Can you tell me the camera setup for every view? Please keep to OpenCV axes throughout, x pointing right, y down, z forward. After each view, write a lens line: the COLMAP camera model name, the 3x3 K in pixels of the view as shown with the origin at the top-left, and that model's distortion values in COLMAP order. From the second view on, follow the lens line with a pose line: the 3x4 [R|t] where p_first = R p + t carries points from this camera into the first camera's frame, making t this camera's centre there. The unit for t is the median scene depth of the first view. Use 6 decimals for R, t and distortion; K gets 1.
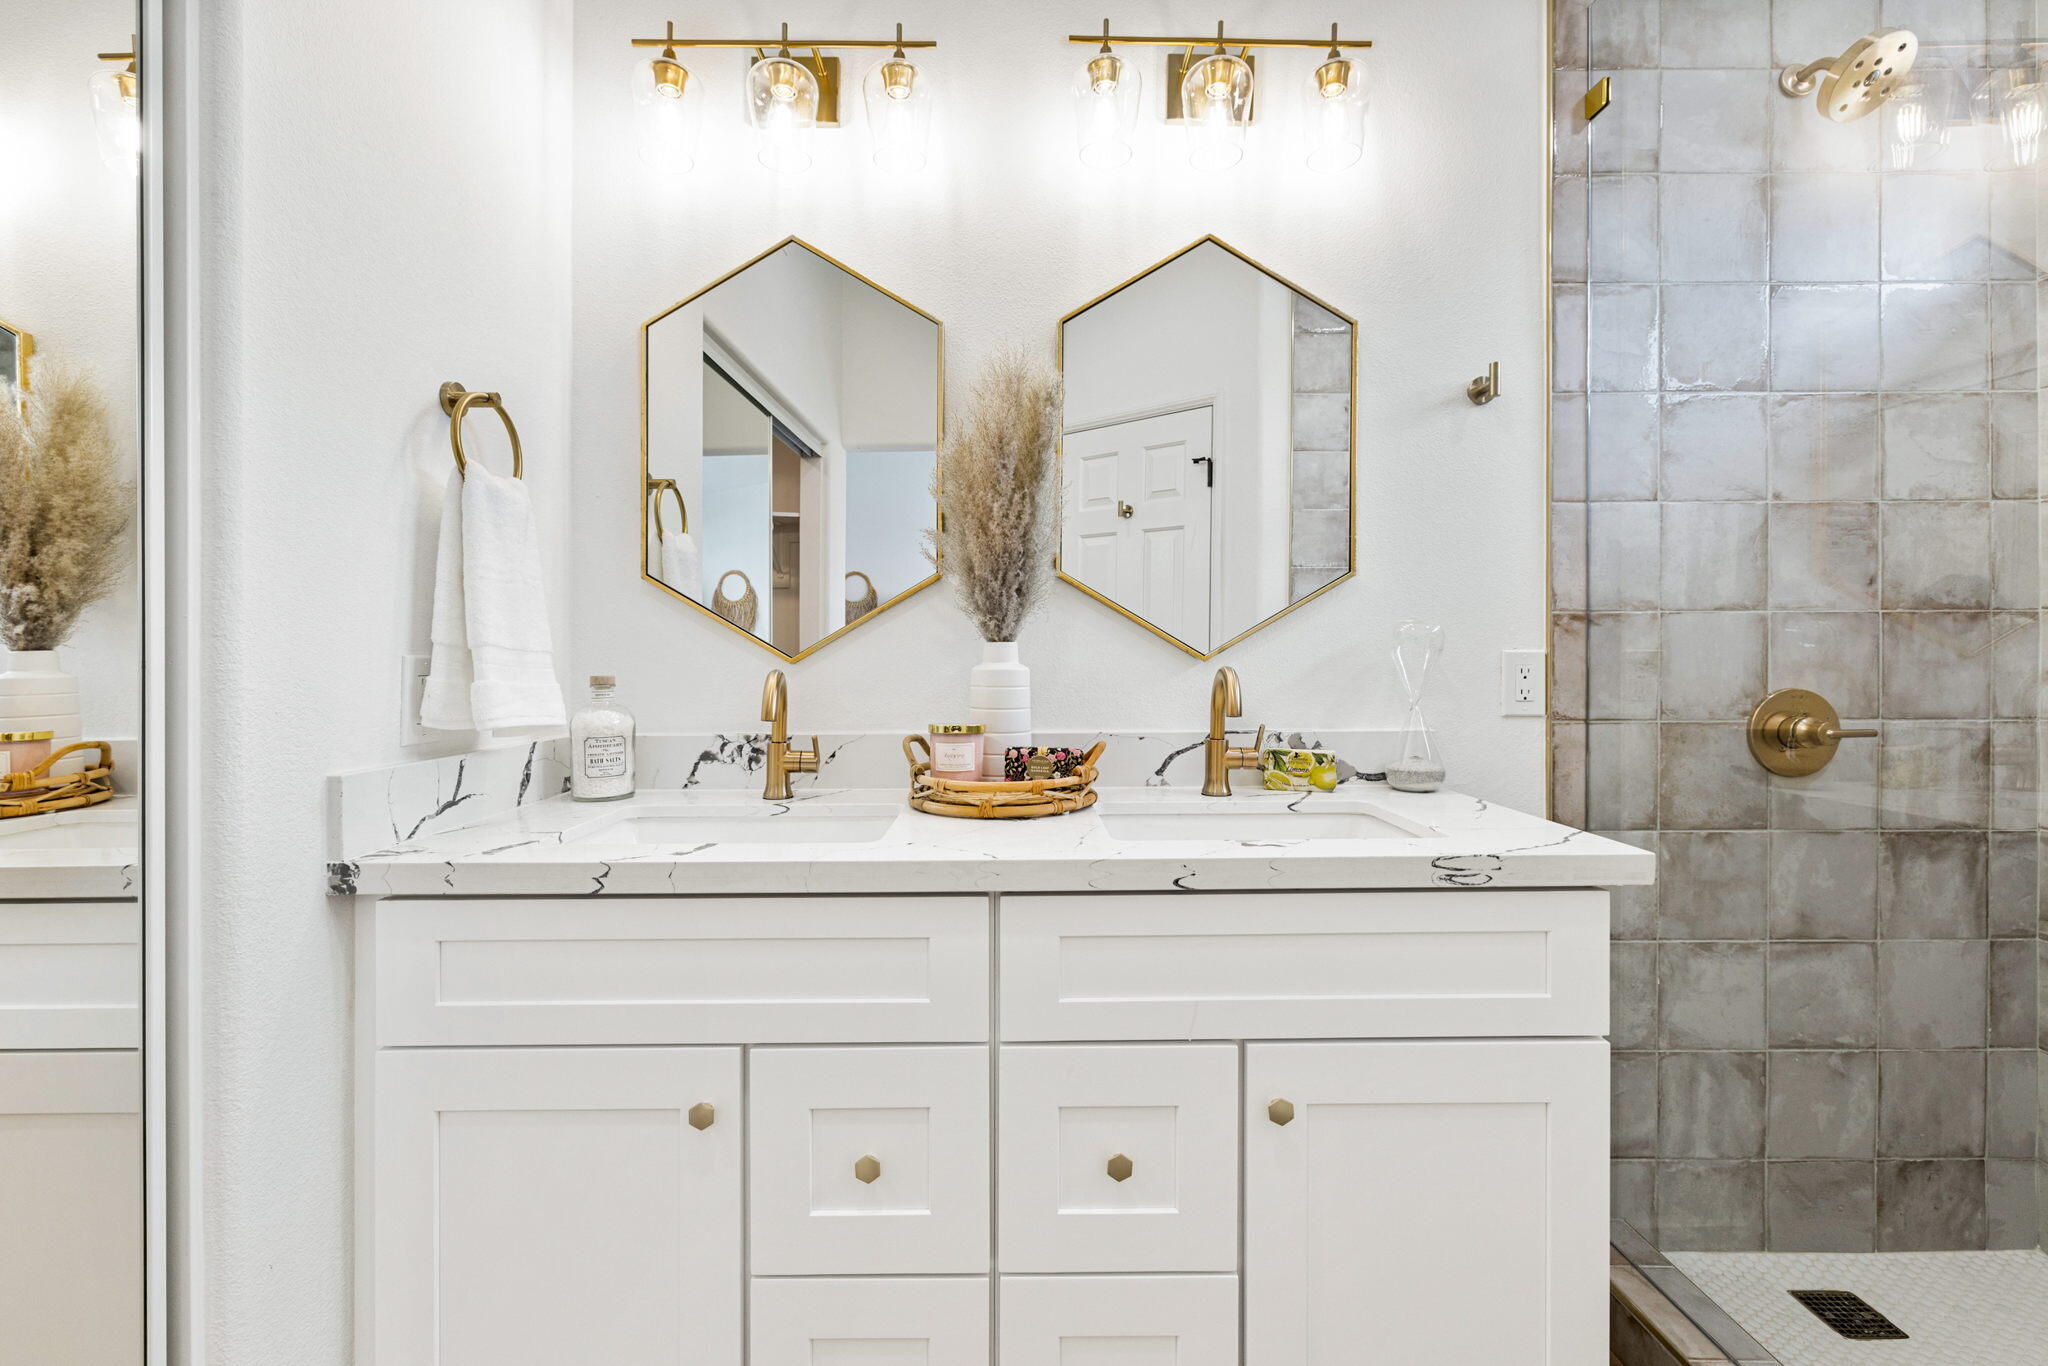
lens RADIAL K [[901.4, 0, 957.2], [0, 901.4, 658.0], [0, 0, 1]] dist [-0.000513, 0.000005]
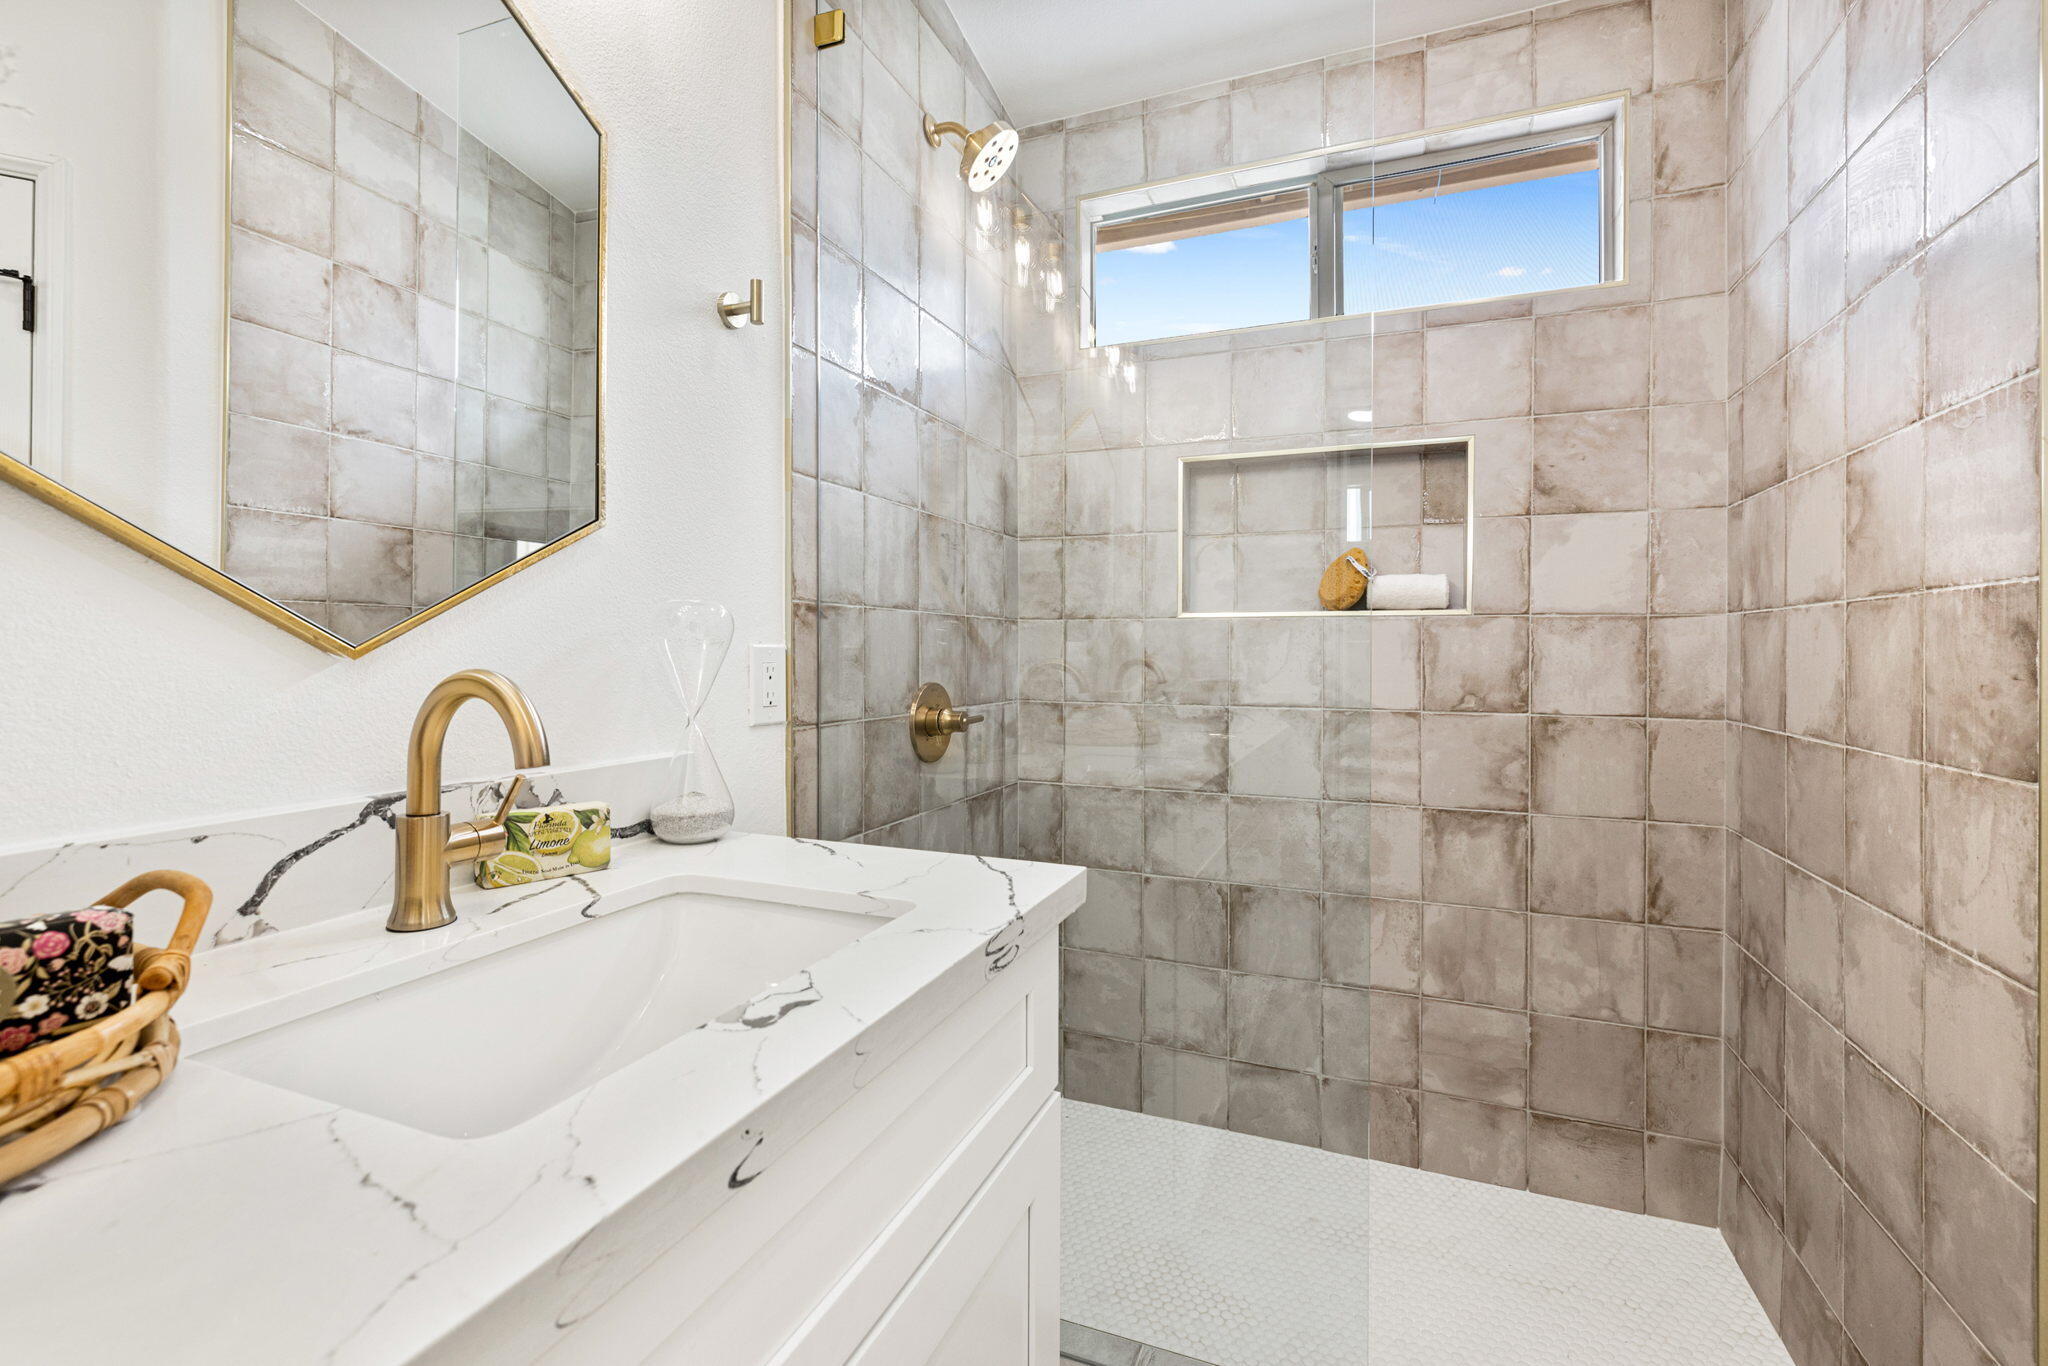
lens RADIAL K [[910.5, 0, 1092.8], [0, 910.5, 669.9], [0, 0, 1]] dist [0.003088, 0.000197]
pose [[0.319468, -0.013263, 0.947504, -0.069628], [-0.005047, 0.999864, 0.015698, -0.000141], [-0.947584, -0.009797, 0.319358, 0.462836]]
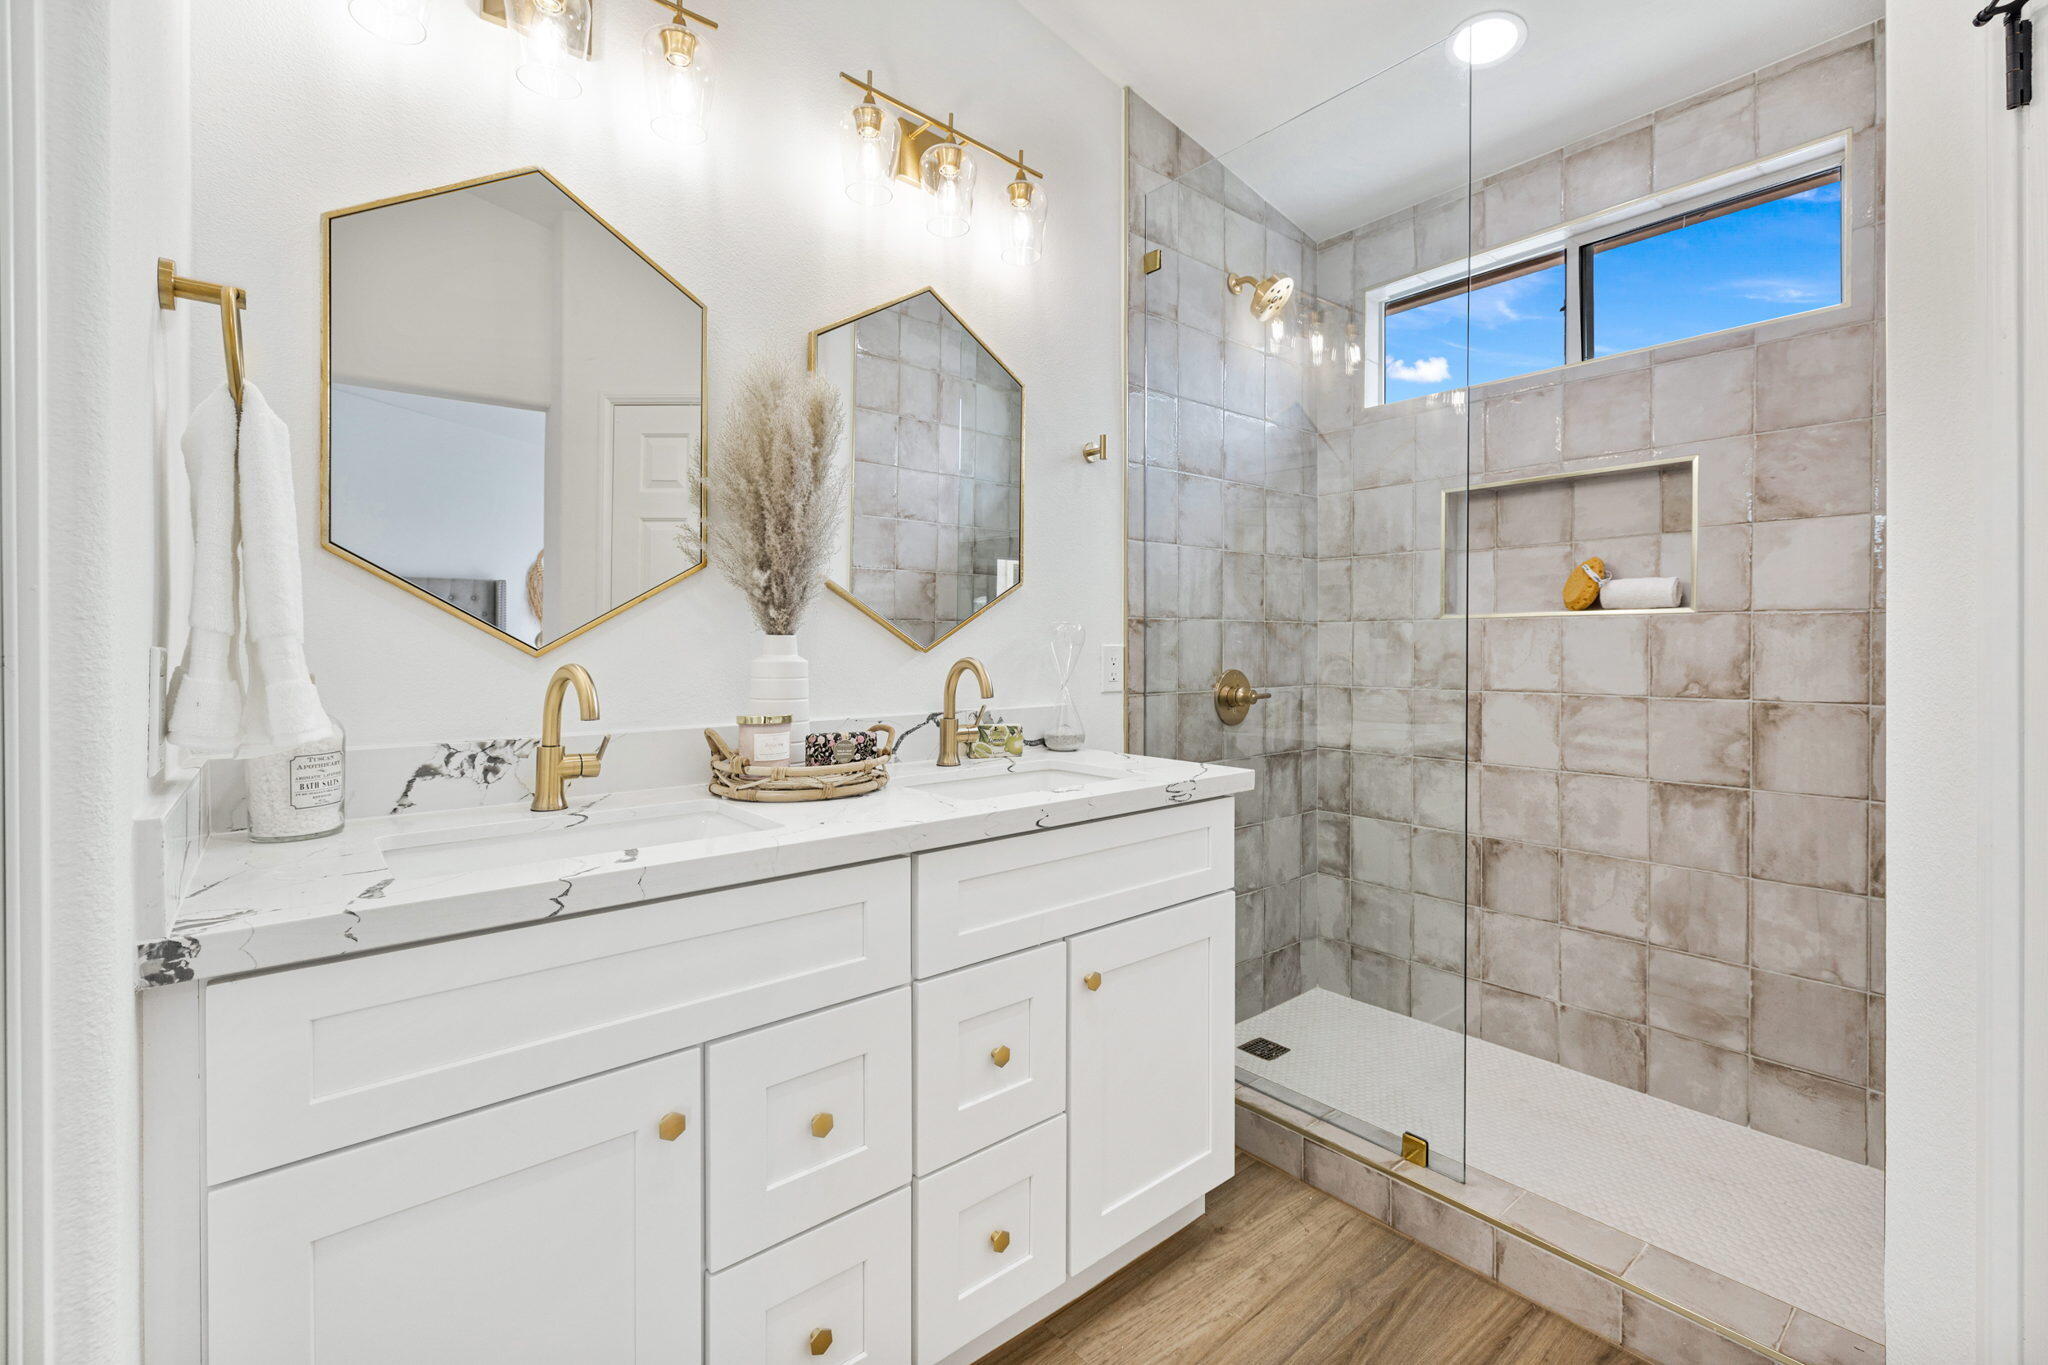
lens RADIAL K [[943.7, 0, 1050.4], [0, 943.7, 656.4], [0, 0, 1]] dist [0.000815, -0.000032]
pose [[0.740508, -0.004739, 0.672031, -0.428430], [0.000038, 0.999975, 0.007010, -0.000602], [-0.672048, -0.005166, 0.740490, -0.010556]]
